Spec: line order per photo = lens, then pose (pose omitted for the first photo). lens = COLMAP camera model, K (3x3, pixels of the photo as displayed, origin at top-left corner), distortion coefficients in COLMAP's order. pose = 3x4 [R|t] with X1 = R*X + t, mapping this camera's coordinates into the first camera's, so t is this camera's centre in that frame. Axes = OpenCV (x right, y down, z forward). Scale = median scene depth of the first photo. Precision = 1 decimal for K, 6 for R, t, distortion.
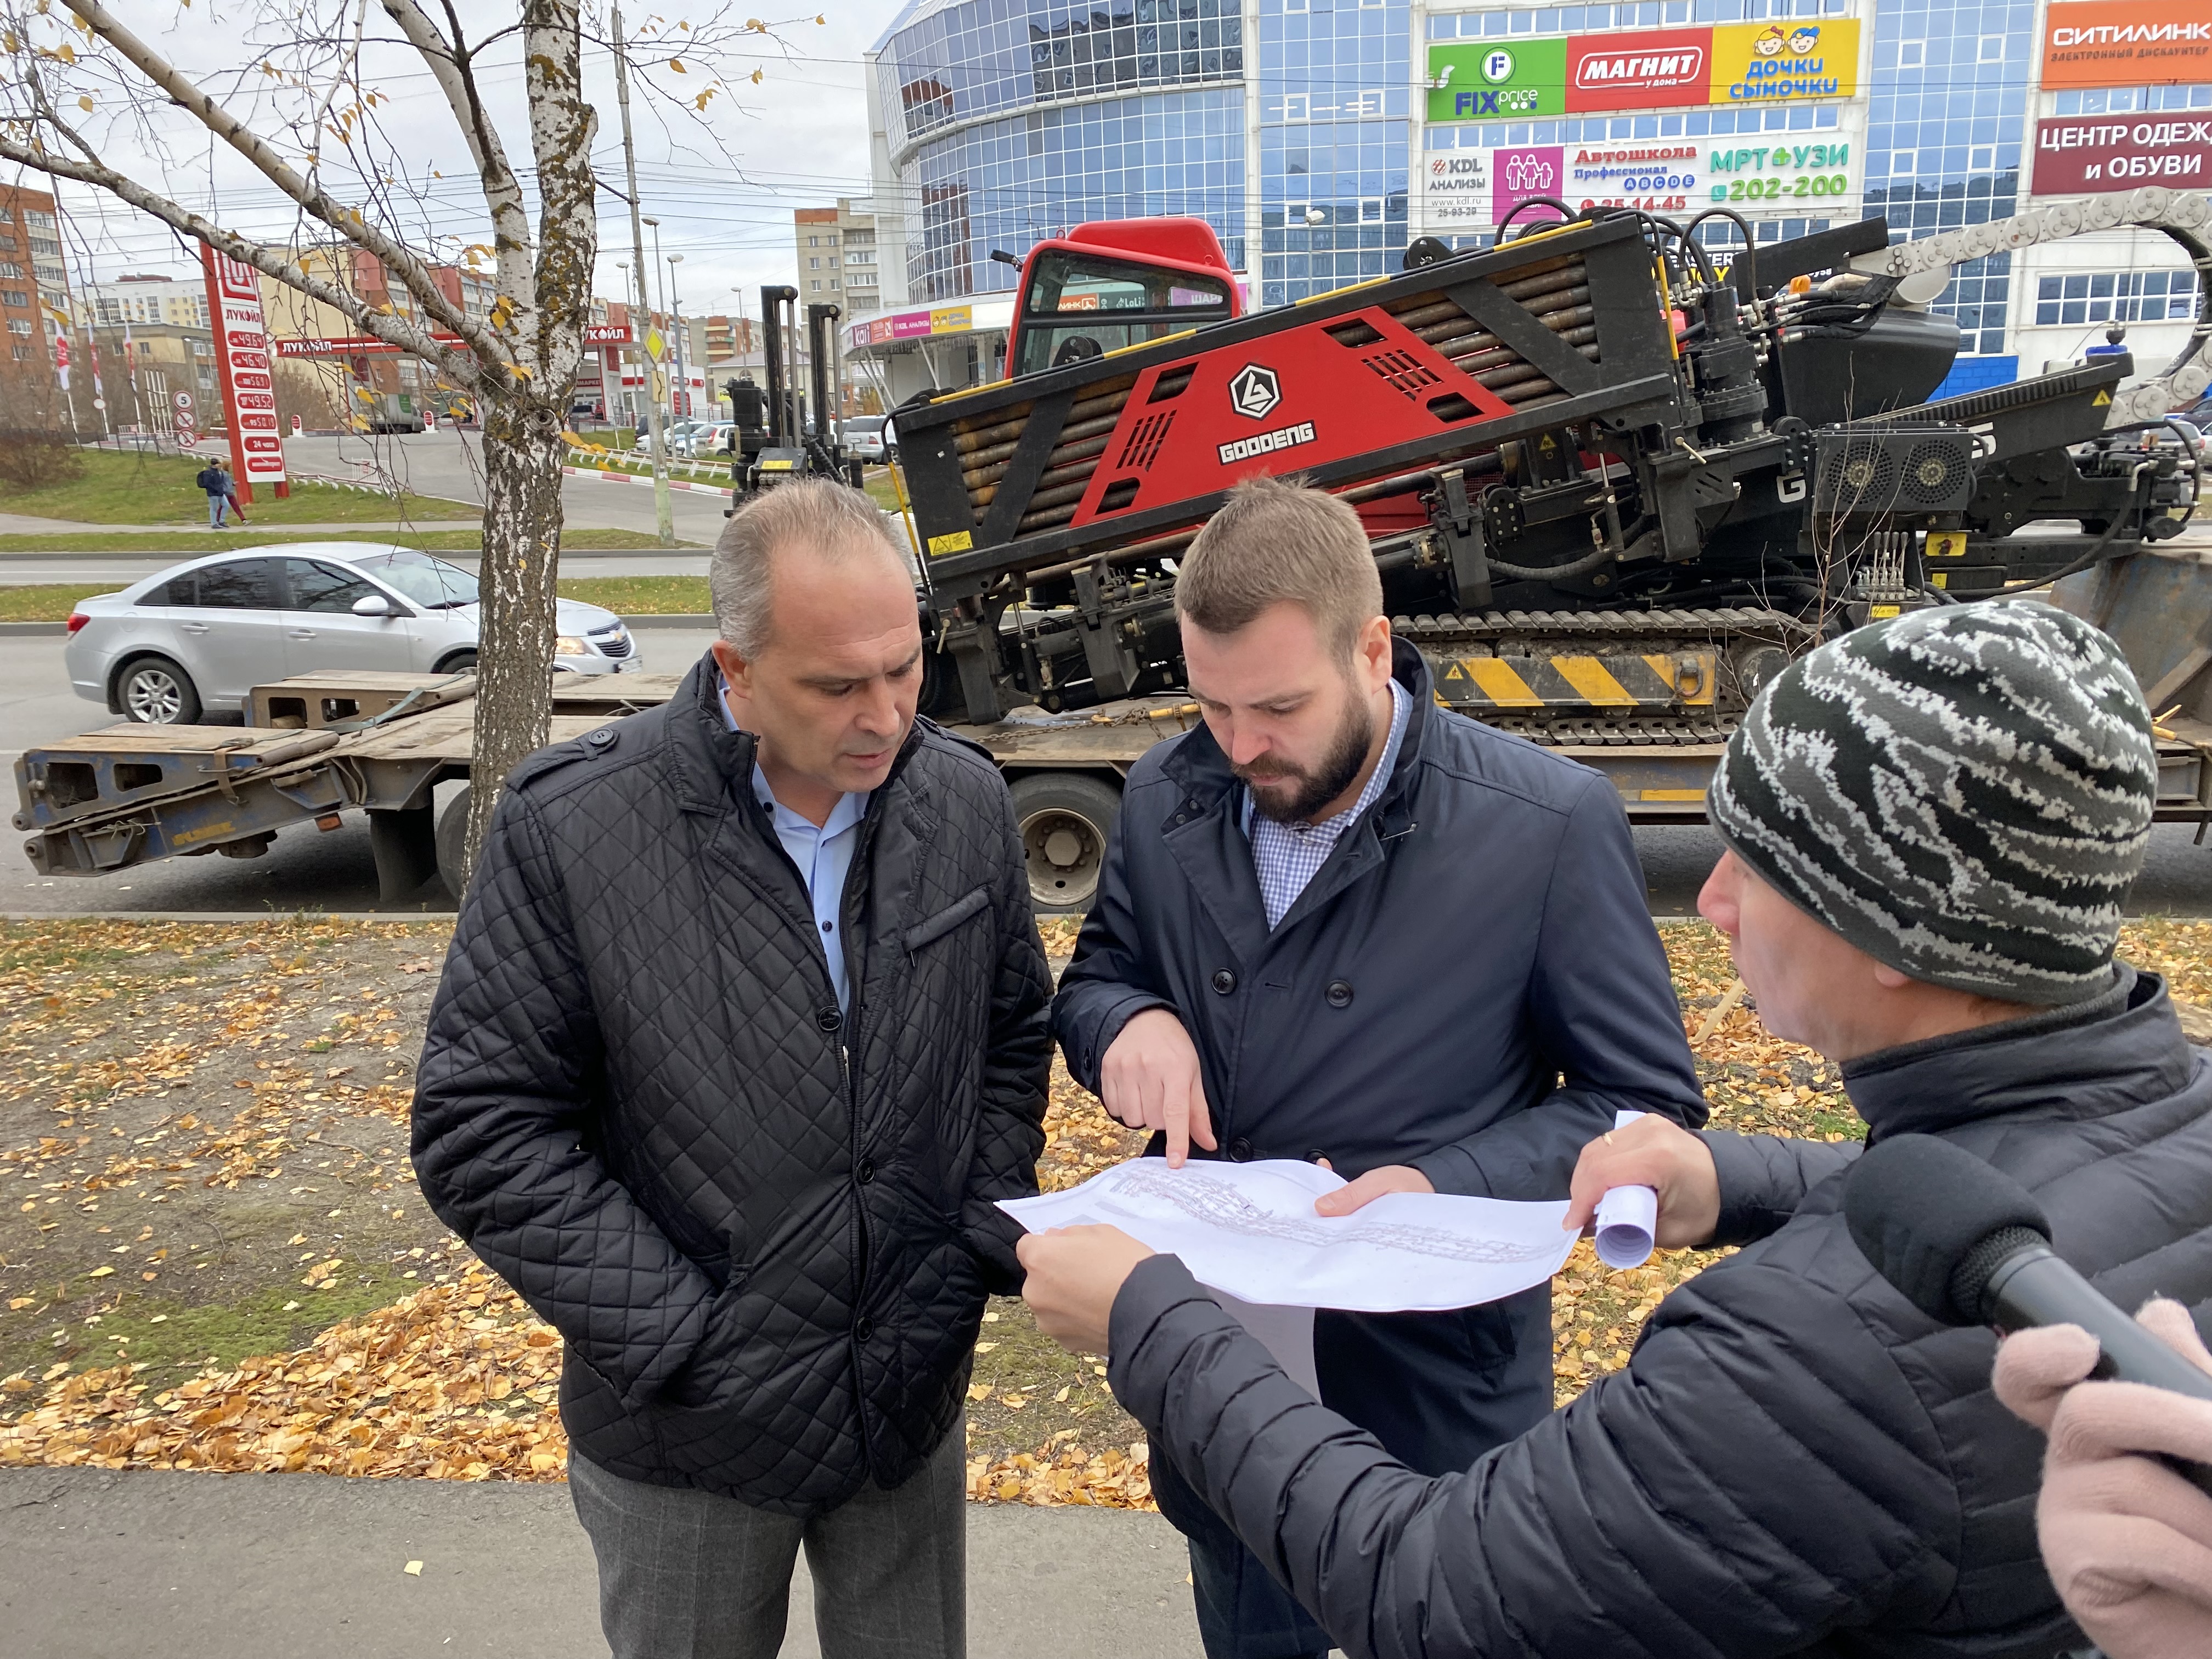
lens RADIAL K [[1767.8, 0, 1146.4], [0, 1767.8, 829.8], [0, 0, 1]] dist [0.076772, -0.068543]
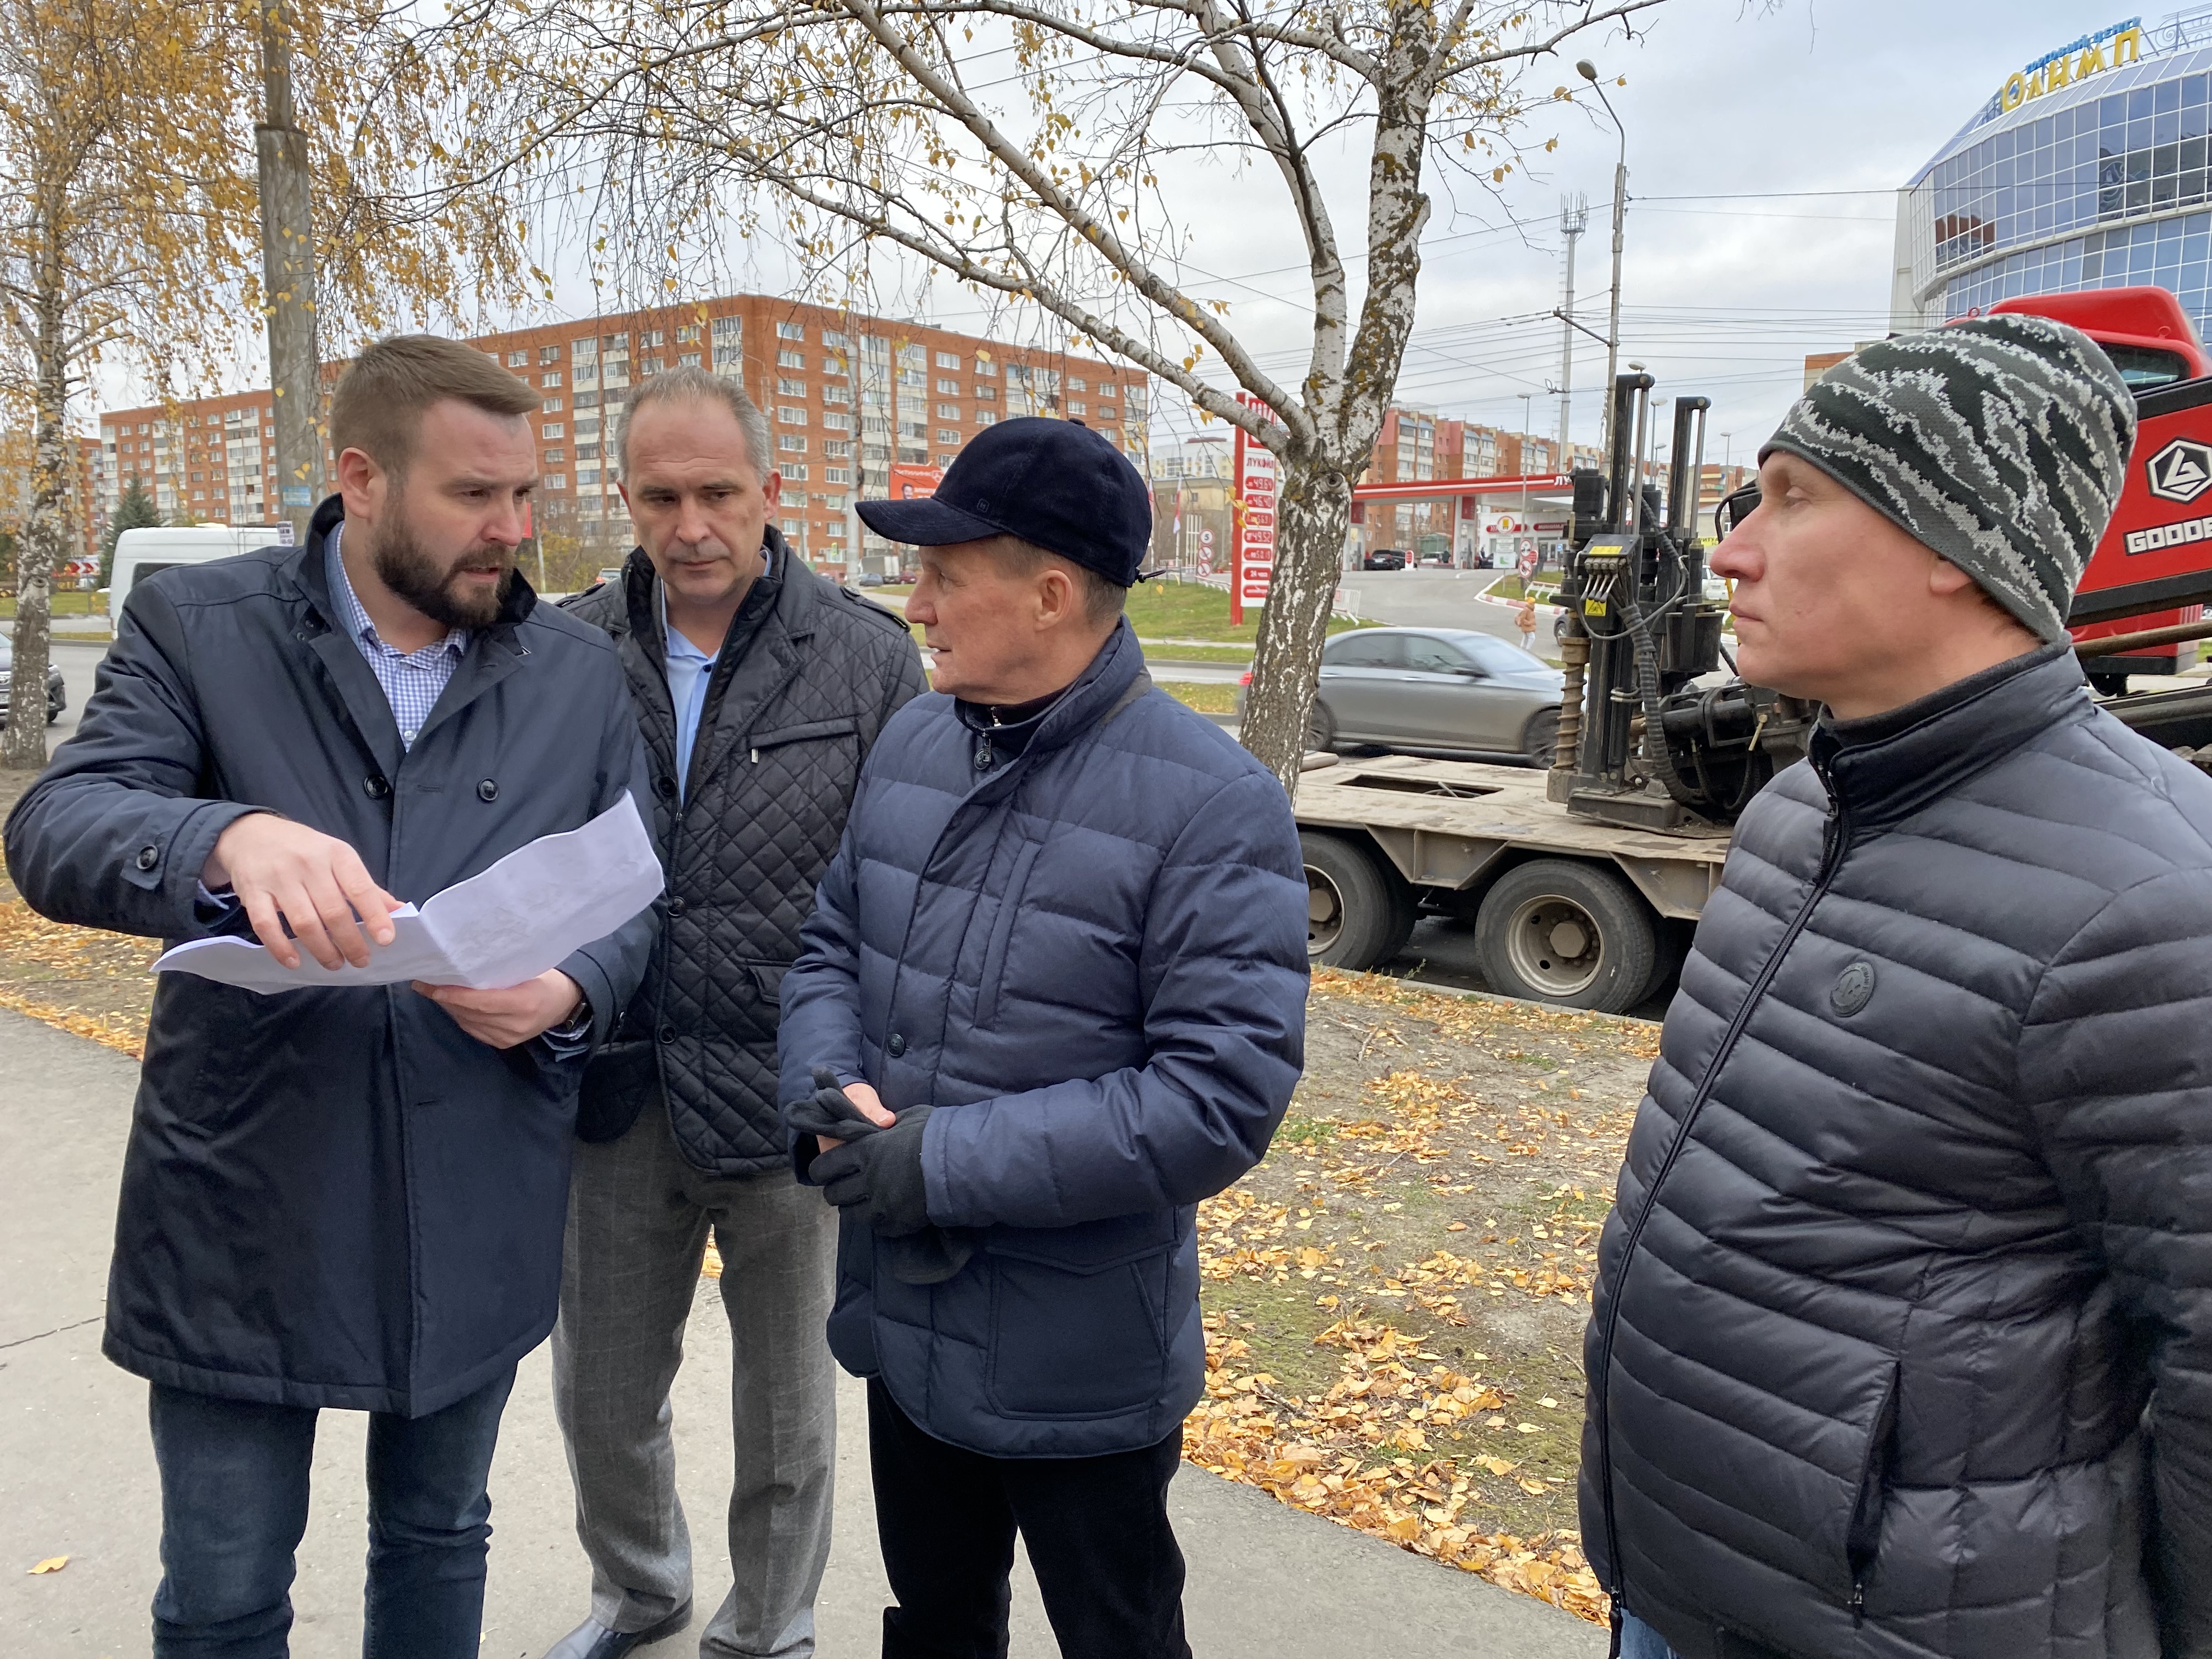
lens RADIAL K [[1819.2, 0, 1100.8], [0, 1819.2, 781.6], [0, 0, 1]] dist [0.029191, 0.002069]
pose [[0.853744, 0.085825, -0.513571, 0.107594], [-0.141558, 0.987430, -0.070307, 0.037798], [0.501081, 0.132724, 0.855162, 0.037573]]
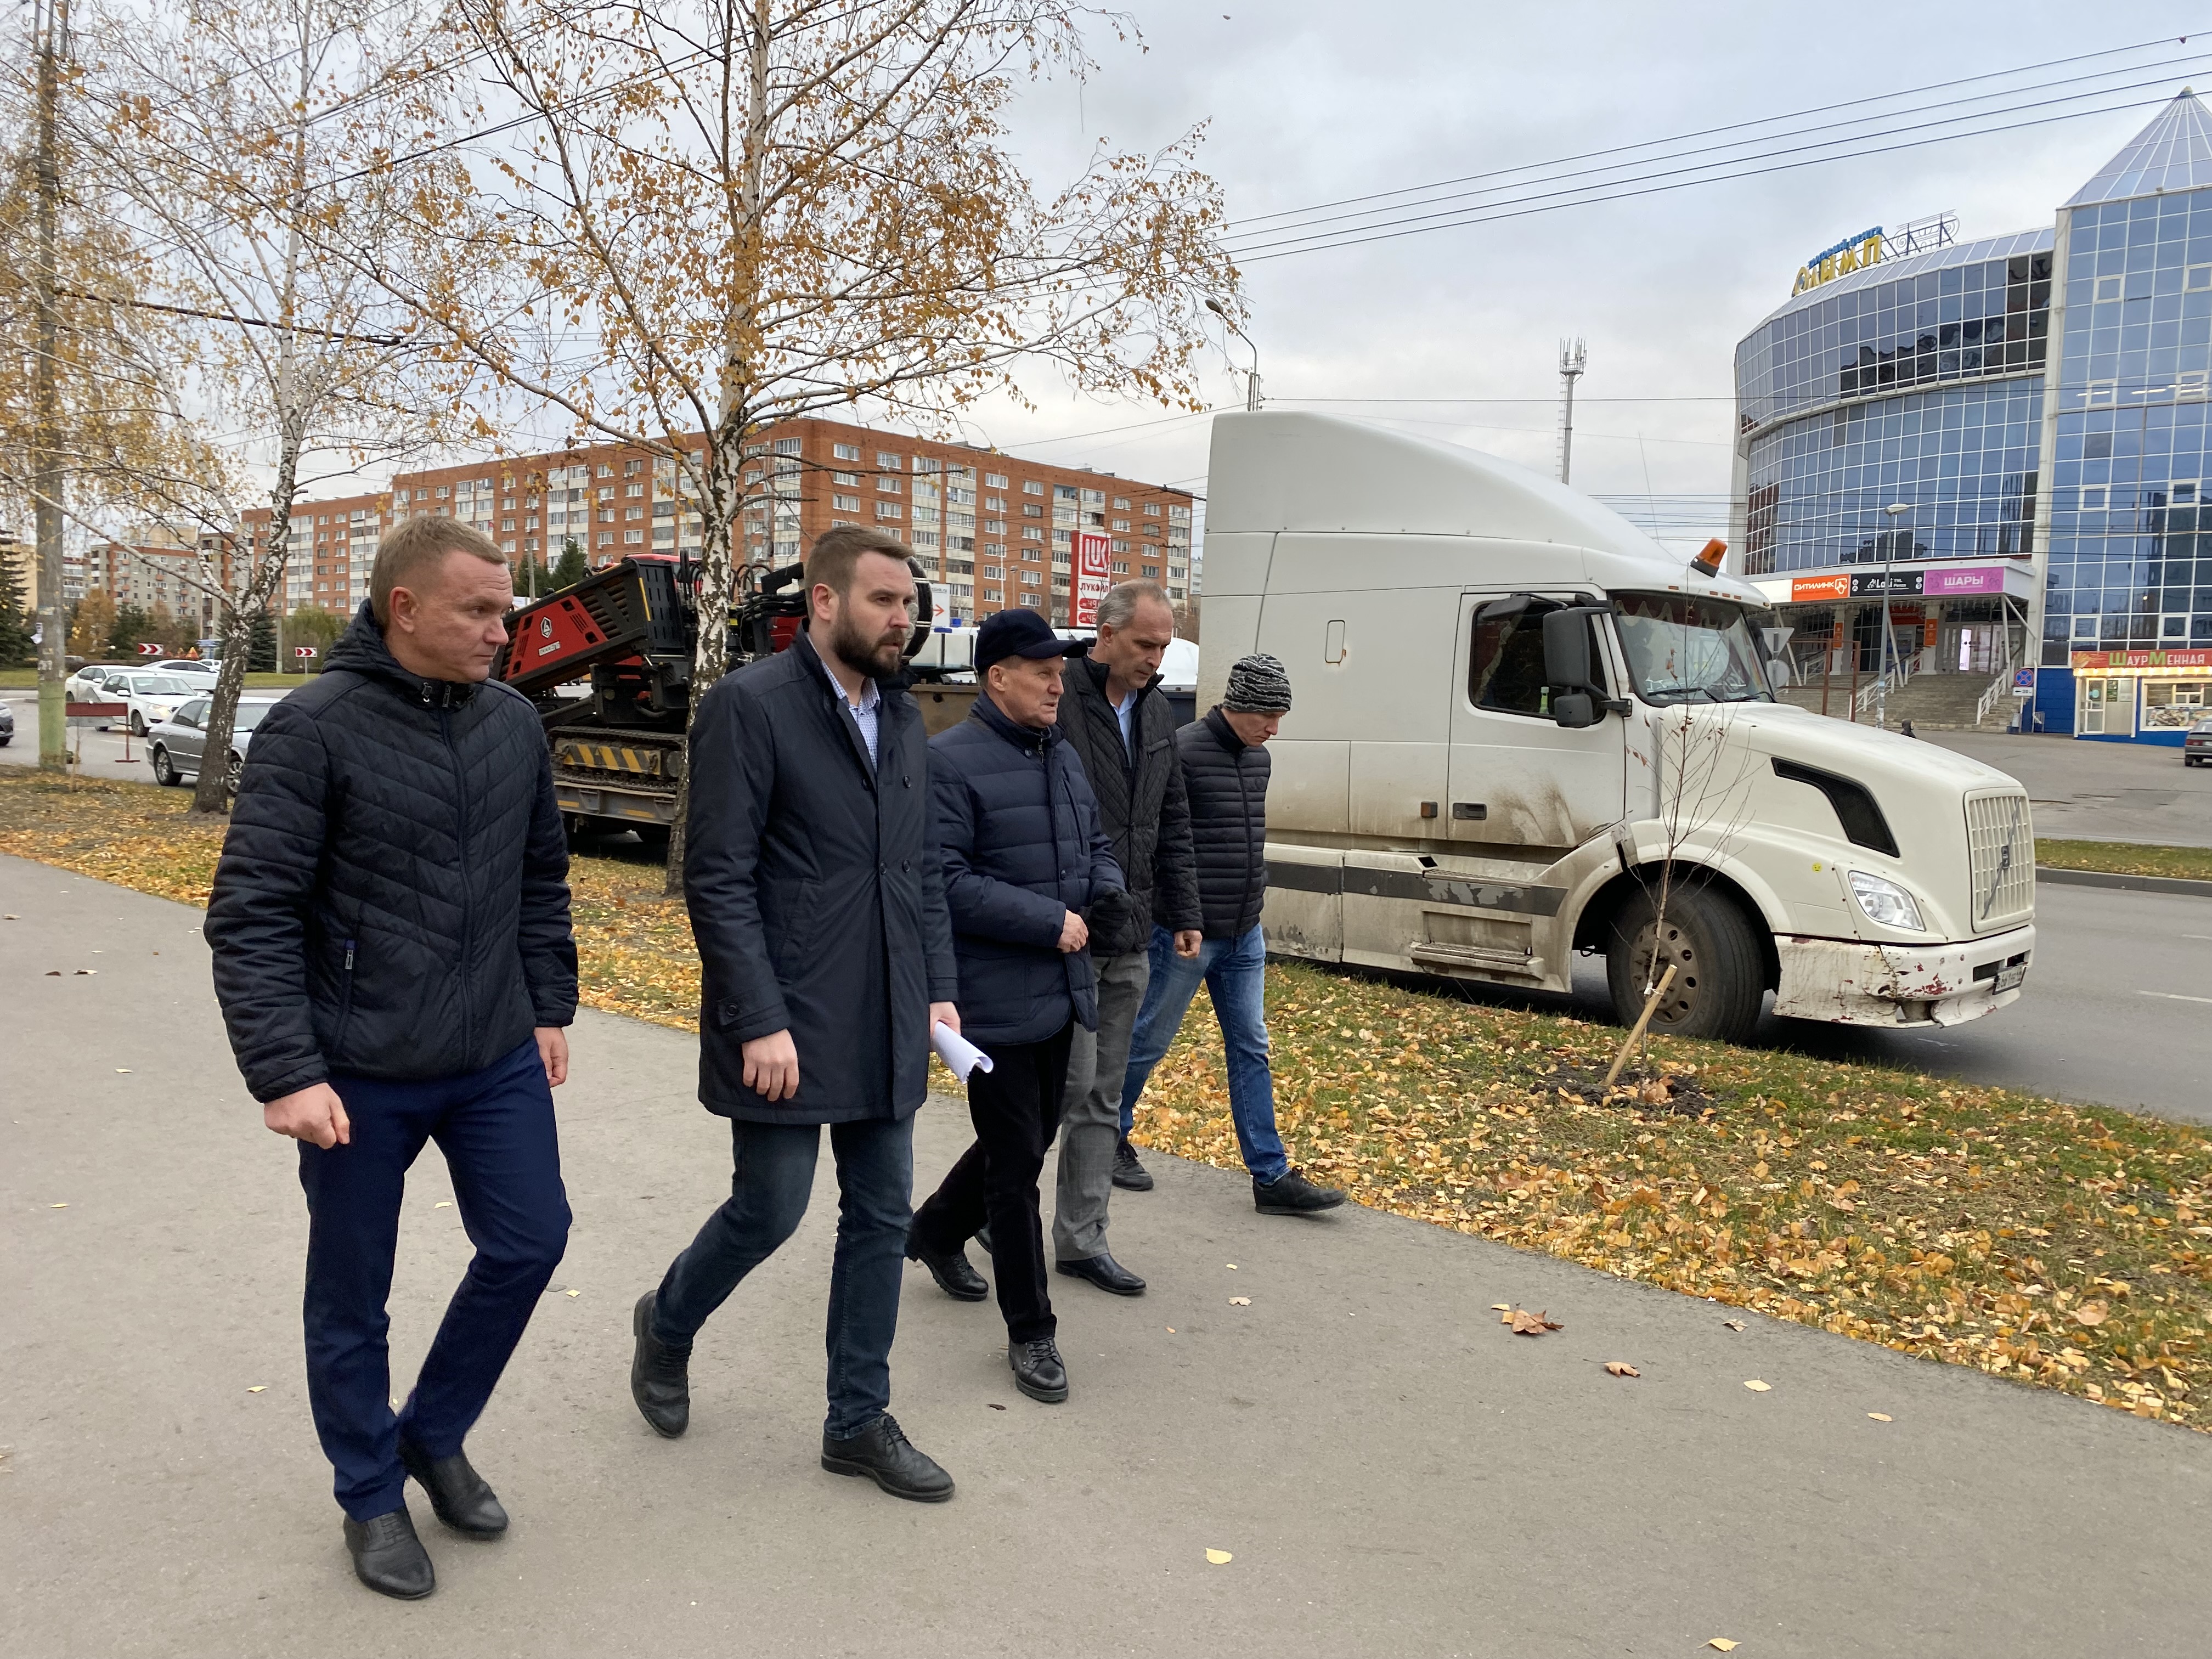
lens RADIAL K [[1767.8, 0, 1146.4], [0, 1767.8, 829.8], [0, 0, 1]] dist [0.076772, -0.068543]
pose [[0.830539, 0.094095, -0.548955, 2.443128], [-0.172237, 0.980704, -0.092484, 0.114891], [0.529660, 0.171362, 0.830720, -0.583670]]
